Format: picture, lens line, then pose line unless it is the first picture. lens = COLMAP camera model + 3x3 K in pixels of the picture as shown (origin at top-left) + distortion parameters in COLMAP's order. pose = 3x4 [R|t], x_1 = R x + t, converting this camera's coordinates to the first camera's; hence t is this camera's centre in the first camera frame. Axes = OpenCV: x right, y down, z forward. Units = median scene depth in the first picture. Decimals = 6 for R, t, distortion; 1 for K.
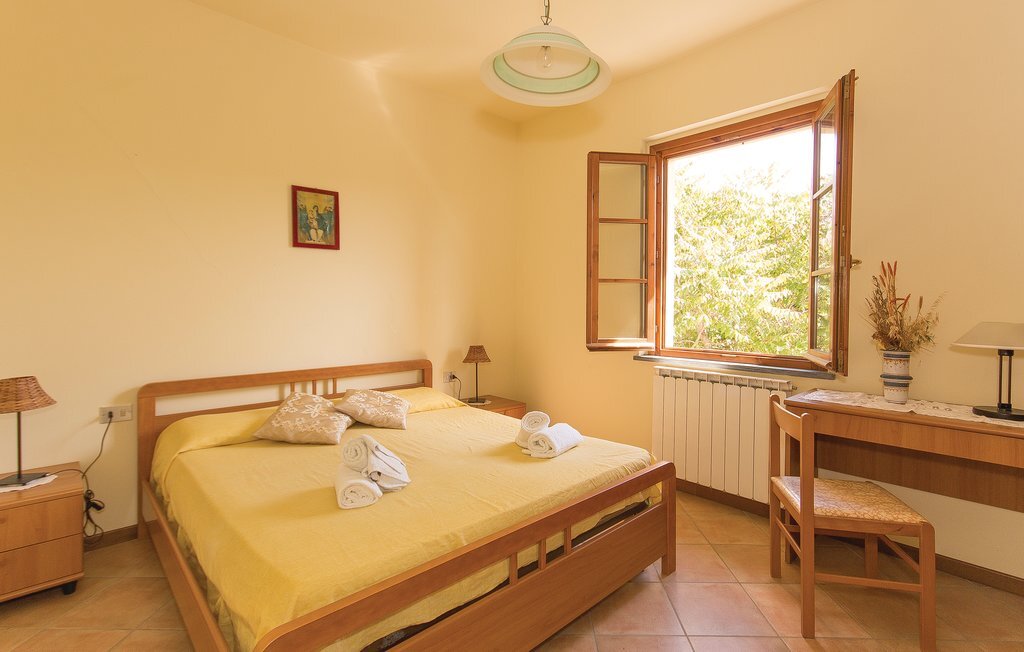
lens RADIAL K [[471.6, 0, 512.1], [0, 471.6, 314.0], [0, 0, 1]] dist [0.001690, 0.000387]
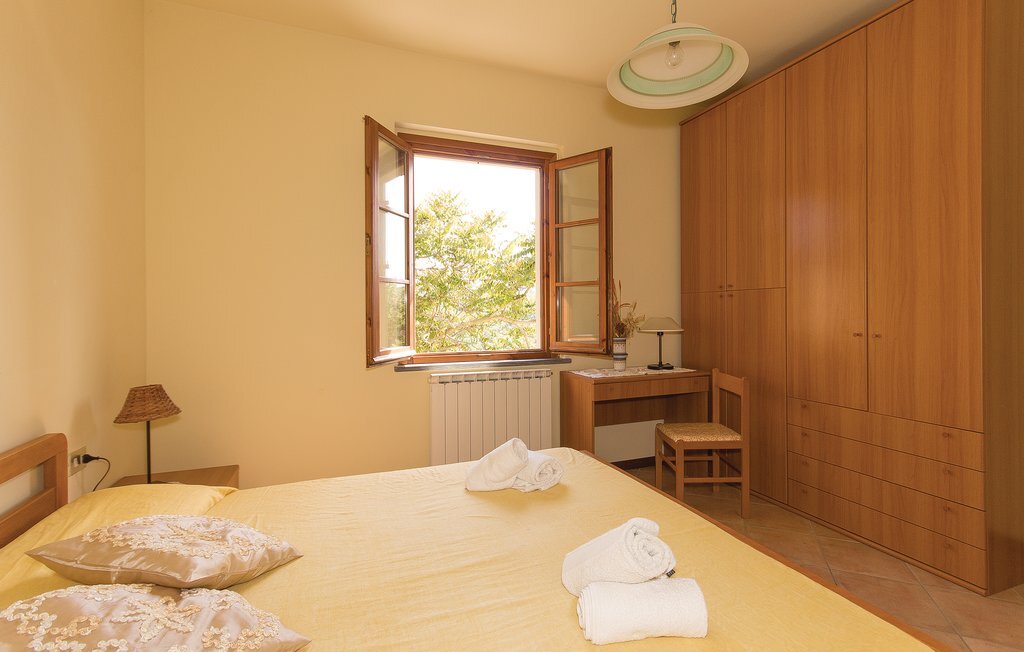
lens RADIAL K [[473.1, 0, 512.0], [0, 473.1, 326.0], [0, 0, 1]] dist [0.002701, 0.000717]
pose [[0.383371, -0.040718, 0.922697, -0.480238], [0.024054, 0.999129, 0.034097, -0.013598], [-0.923281, 0.009123, 0.384016, 0.465683]]
